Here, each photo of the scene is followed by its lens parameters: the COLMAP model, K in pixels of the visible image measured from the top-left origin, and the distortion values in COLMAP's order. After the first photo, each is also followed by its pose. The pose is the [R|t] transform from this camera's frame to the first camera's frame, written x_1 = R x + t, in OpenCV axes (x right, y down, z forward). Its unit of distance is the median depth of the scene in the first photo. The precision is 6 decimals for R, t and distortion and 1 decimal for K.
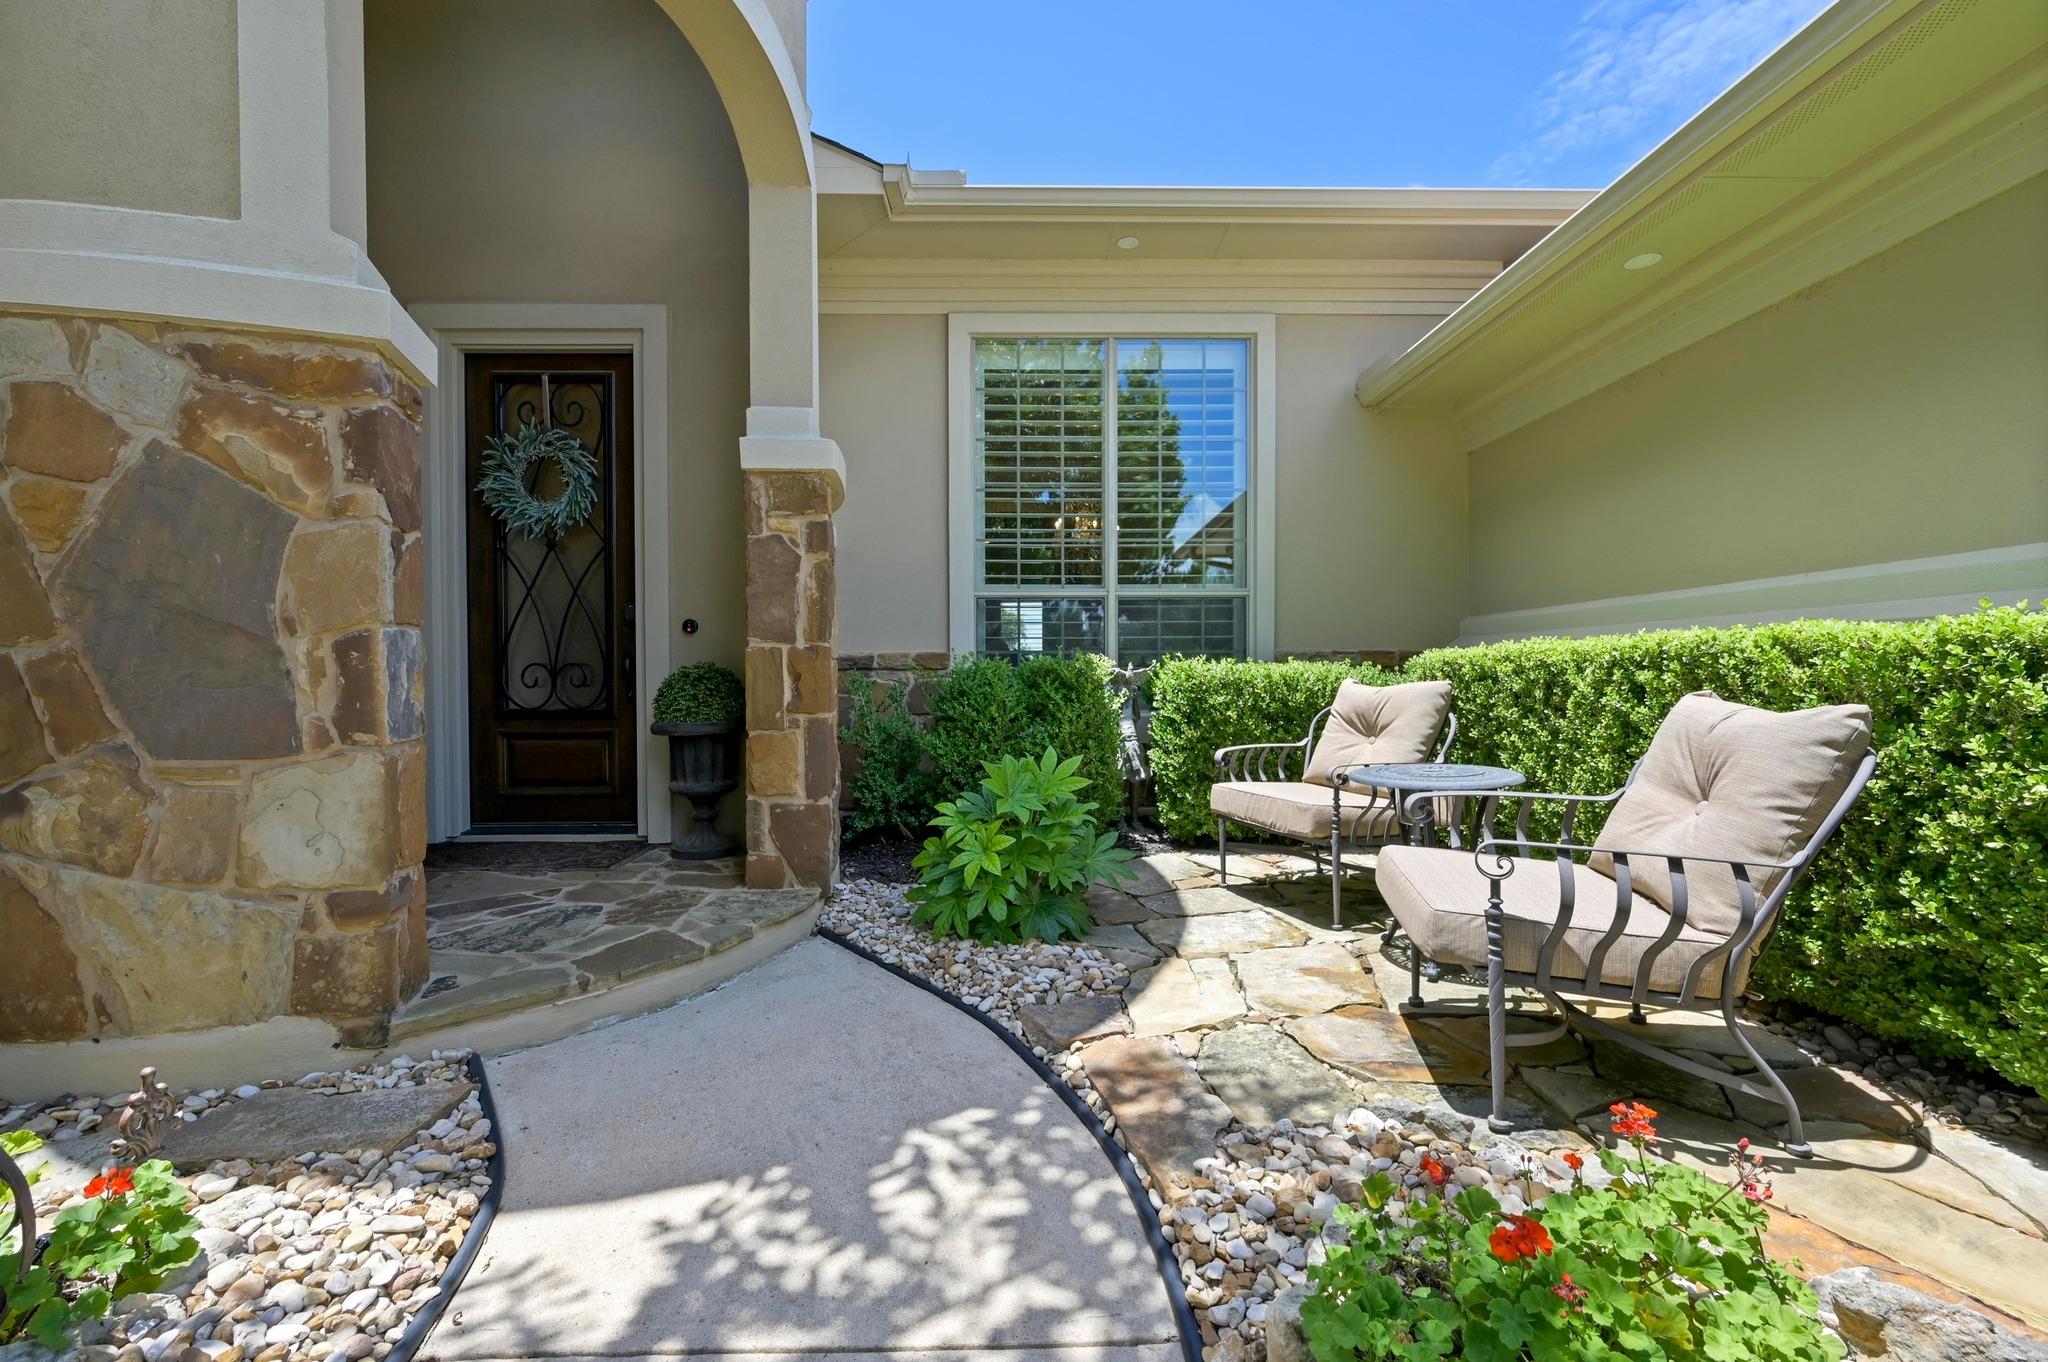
lens RADIAL K [[798.3, 0, 1031.1], [0, 798.3, 680.8], [0, 0, 1]] dist [-0.001009, -0.000077]
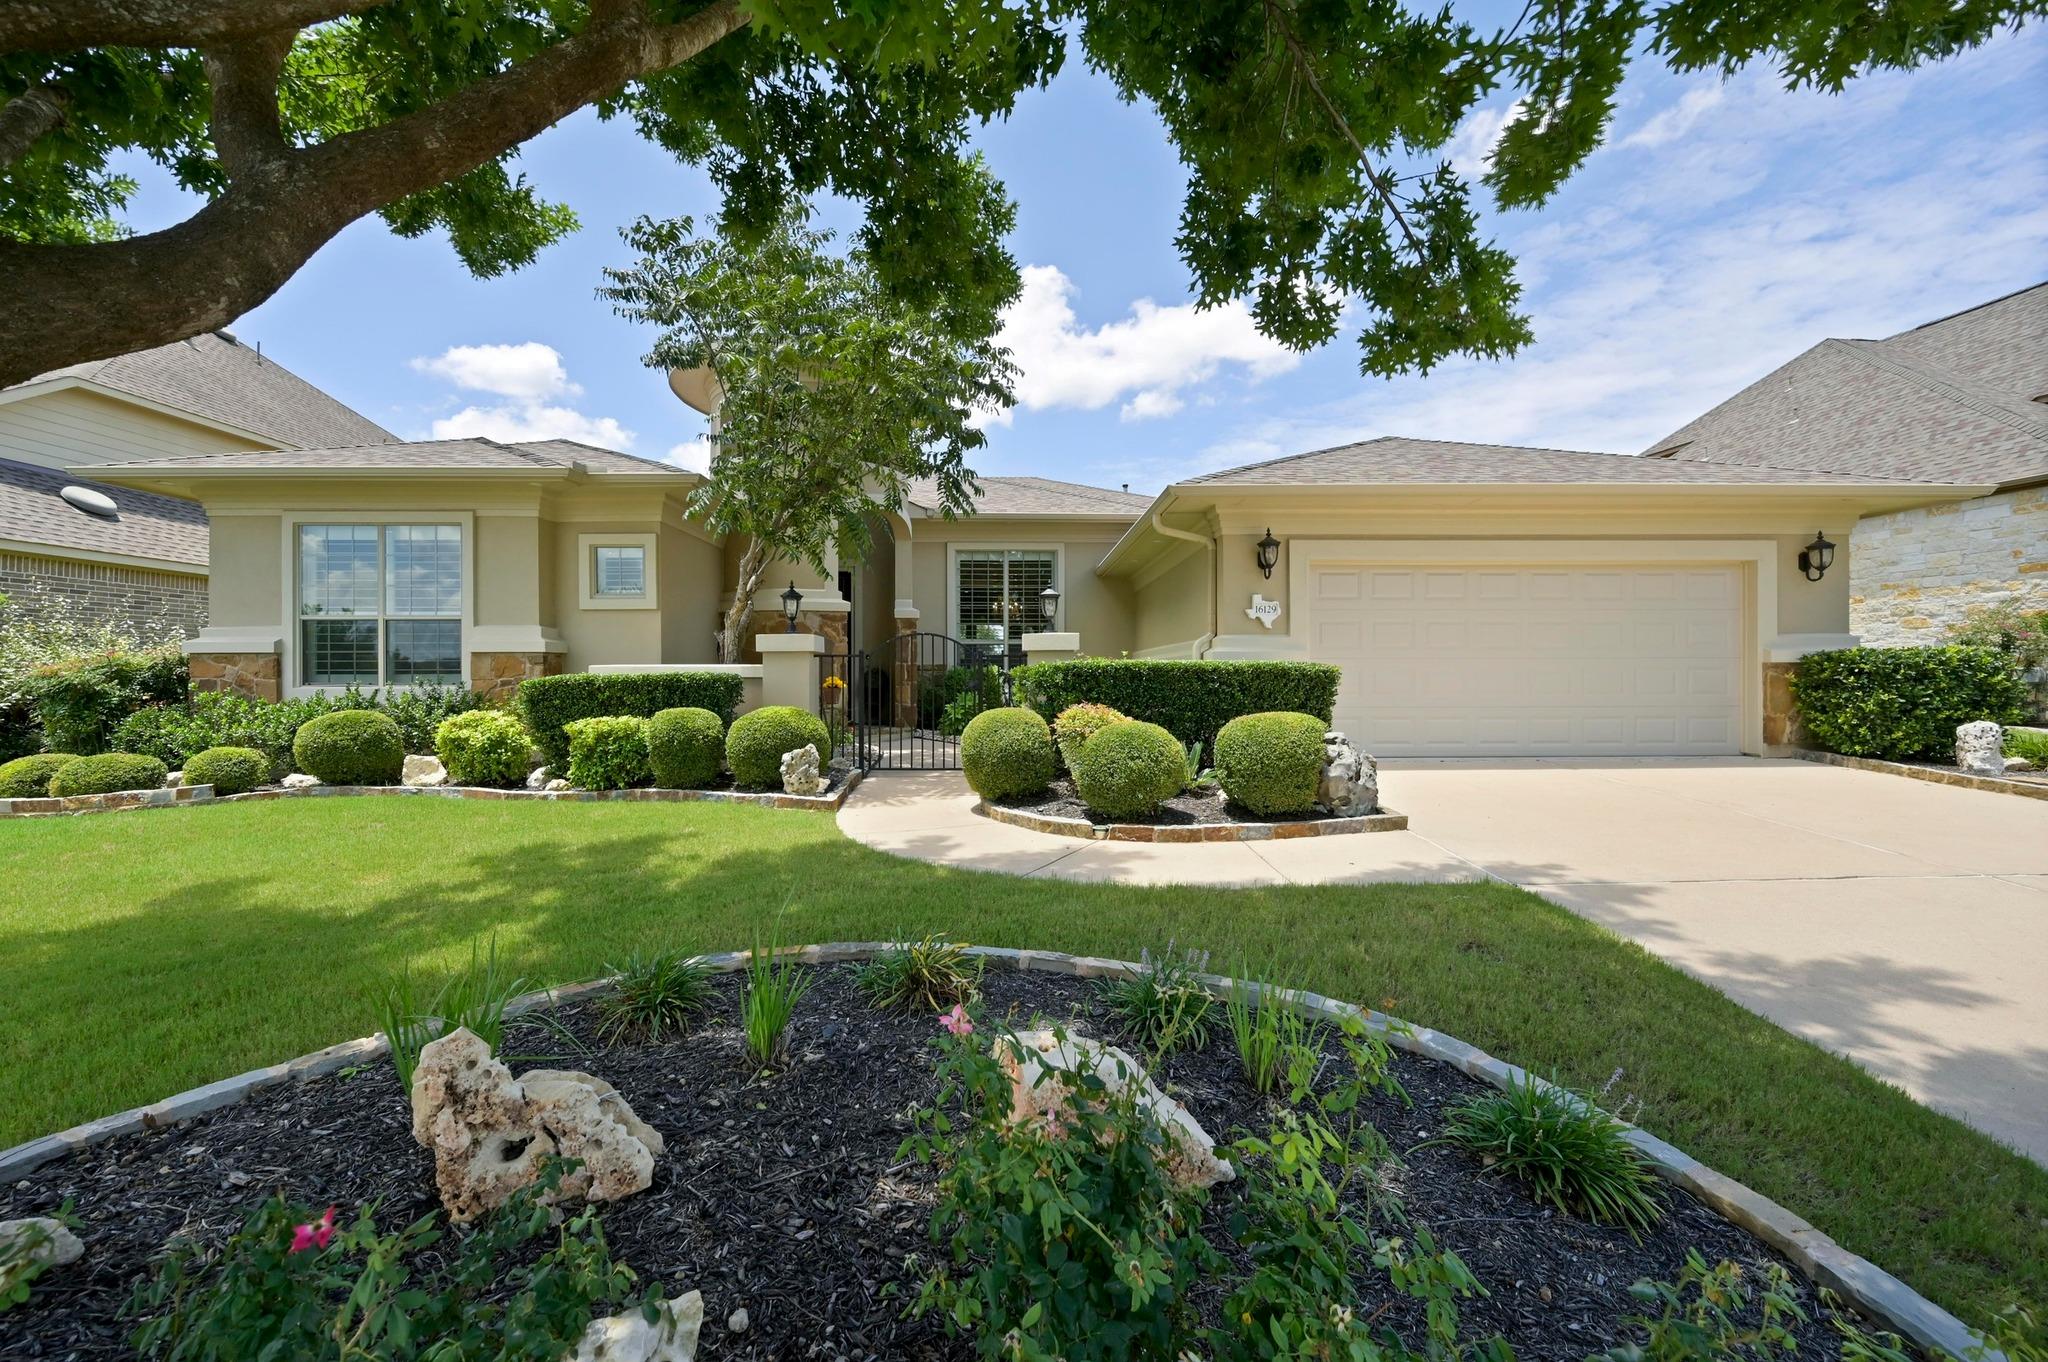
lens RADIAL K [[798.3, 0, 1031.1], [0, 798.3, 680.8], [0, 0, 1]] dist [-0.001009, -0.000077]
pose [[0.999950, -0.009885, -0.001641, 0.192038], [0.009869, 0.999905, -0.009591, 0.054149], [0.001736, 0.009574, 0.999953, -1.794044]]
